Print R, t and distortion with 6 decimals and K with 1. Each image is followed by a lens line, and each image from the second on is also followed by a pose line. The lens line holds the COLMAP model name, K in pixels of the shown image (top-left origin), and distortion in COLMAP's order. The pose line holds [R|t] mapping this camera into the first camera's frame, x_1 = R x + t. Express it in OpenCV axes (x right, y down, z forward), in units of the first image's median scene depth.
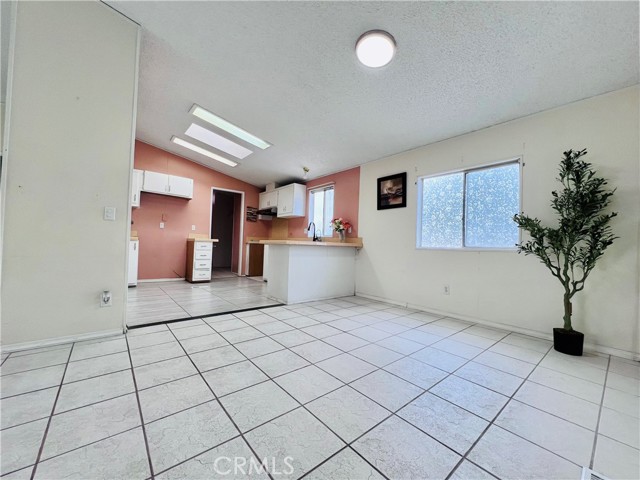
lens RADIAL K [[256.1, 0, 318.8], [0, 256.1, 237.5], [0, 0, 1]] dist [0.001041, -0.000436]
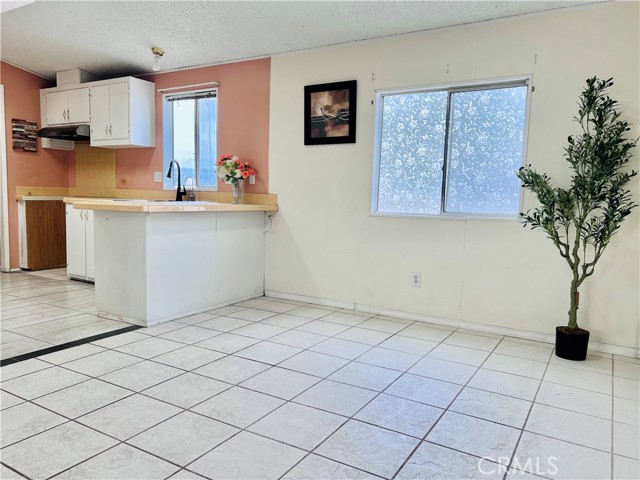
lens RADIAL K [[480.2, 0, 323.2], [0, 480.2, 241.2], [0, 0, 1]] dist [0.062295, -0.066825]
pose [[0.941754, -0.038193, 0.334126, -0.099025], [-0.006823, 0.991156, 0.132529, -0.041442], [-0.336233, -0.127089, 0.933165, -0.024431]]
